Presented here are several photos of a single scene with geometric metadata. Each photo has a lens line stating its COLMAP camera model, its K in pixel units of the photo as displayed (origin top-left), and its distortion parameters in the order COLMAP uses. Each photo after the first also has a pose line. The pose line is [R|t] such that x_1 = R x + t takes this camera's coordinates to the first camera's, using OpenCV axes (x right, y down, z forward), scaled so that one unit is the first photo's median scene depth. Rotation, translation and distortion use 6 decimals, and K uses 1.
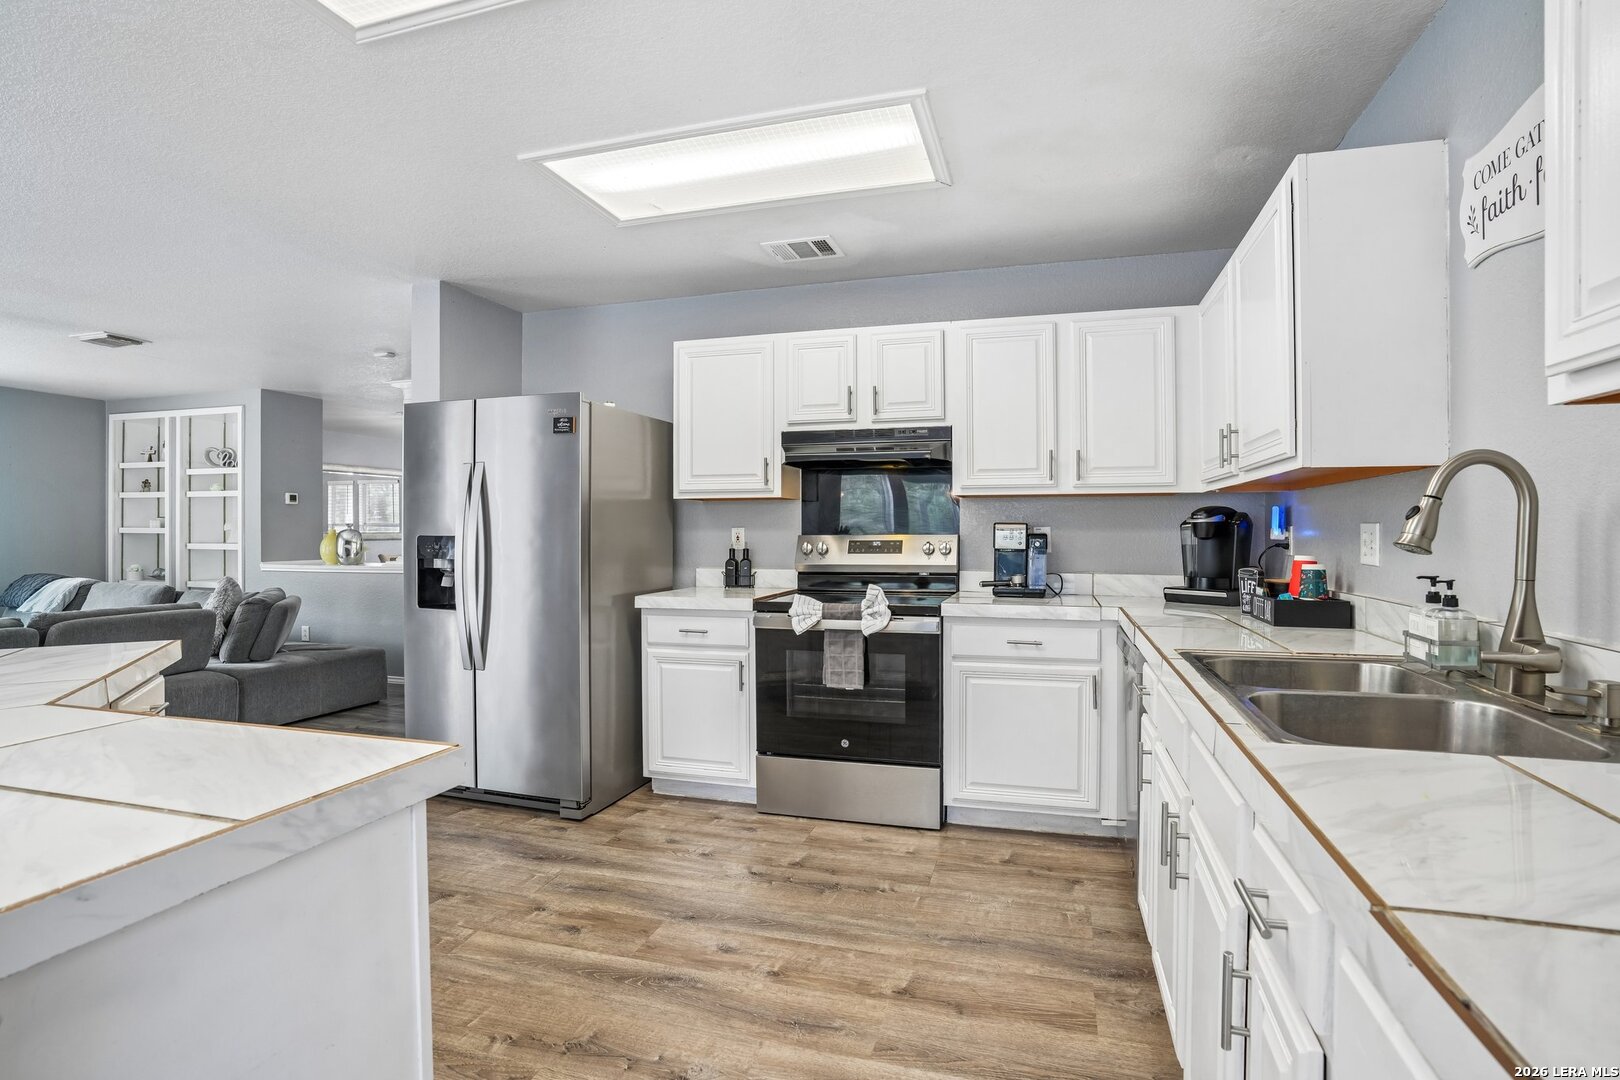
lens RADIAL K [[756.9, 0, 849.4], [0, 756.9, 533.5], [0, 0, 1]] dist [-0.048955, 0.000184]
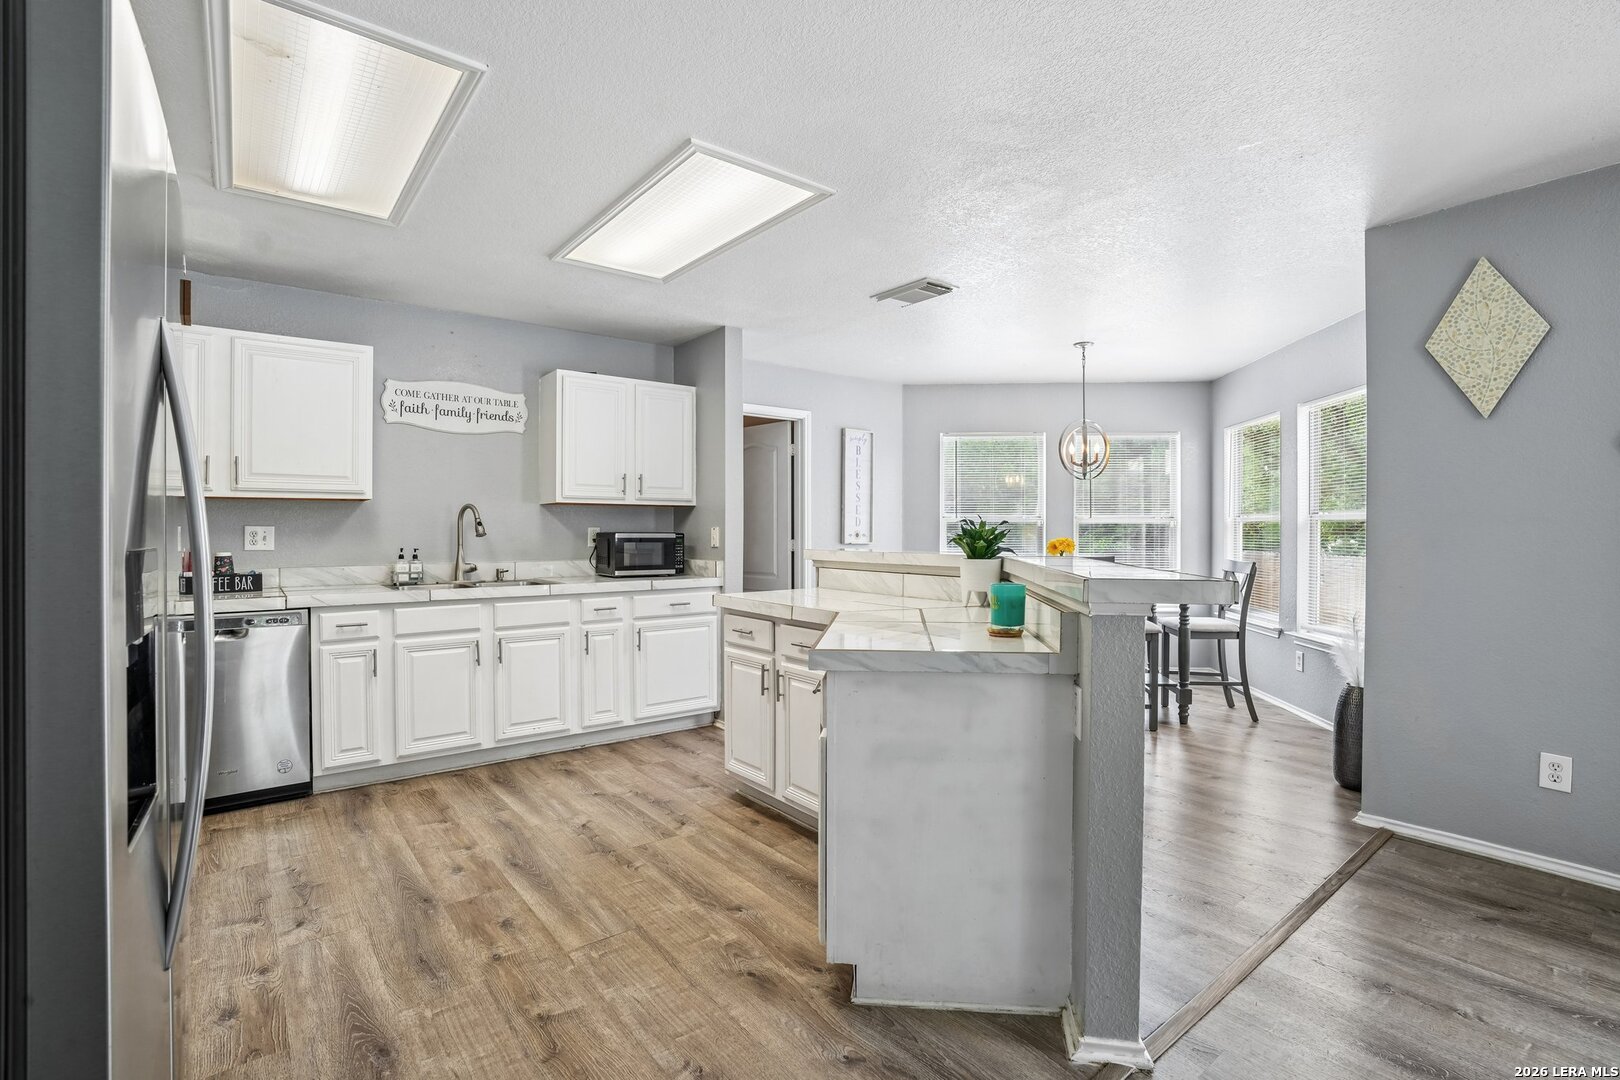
lens RADIAL K [[741.7, 0, 804.5], [0, 741.7, 530.7], [0, 0, 1]] dist [-0.074755, 0.029600]
pose [[-0.791670, -0.000326, 0.610949, -1.116820], [0.000256, 1.000000, 0.000865, -0.007609], [-0.610949, 0.000841, -0.791669, 1.313315]]
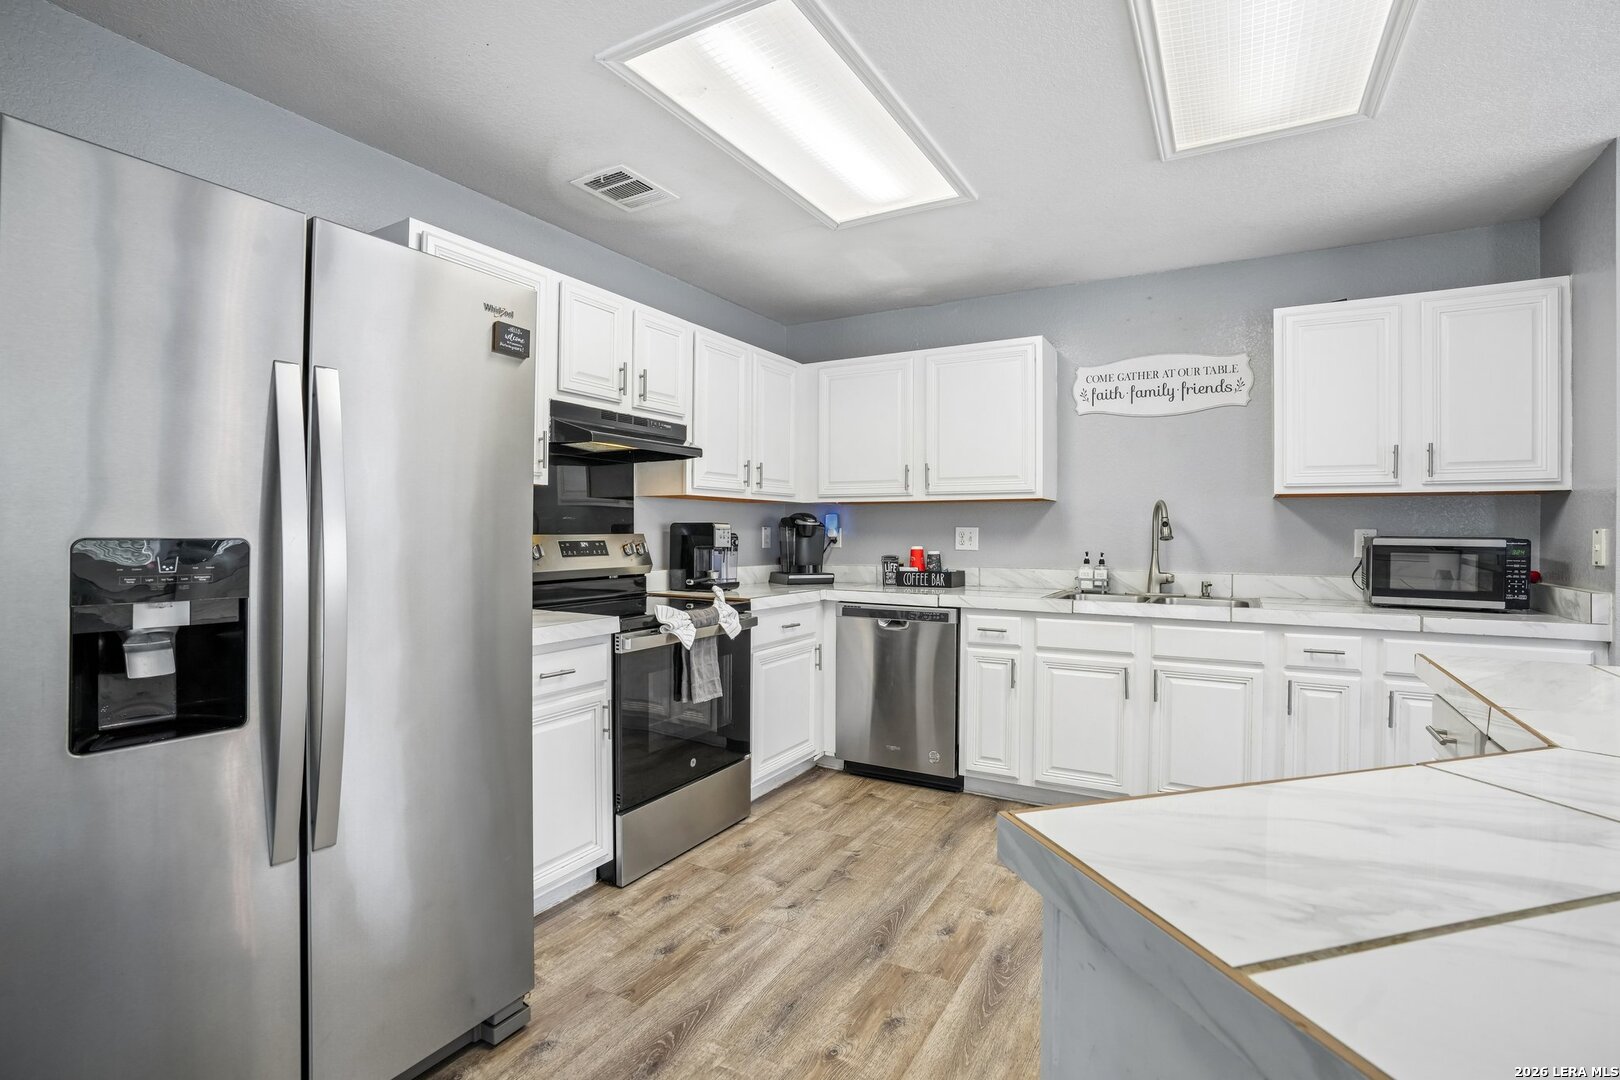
lens RADIAL K [[741.7, 0, 804.5], [0, 741.7, 530.7], [0, 0, 1]] dist [-0.074755, 0.029600]
pose [[0.272924, 0.003571, 0.962029, -0.992659], [-0.006302, 0.999978, -0.001924, -0.003564], [-0.962015, -0.005538, 0.272941, 0.753291]]
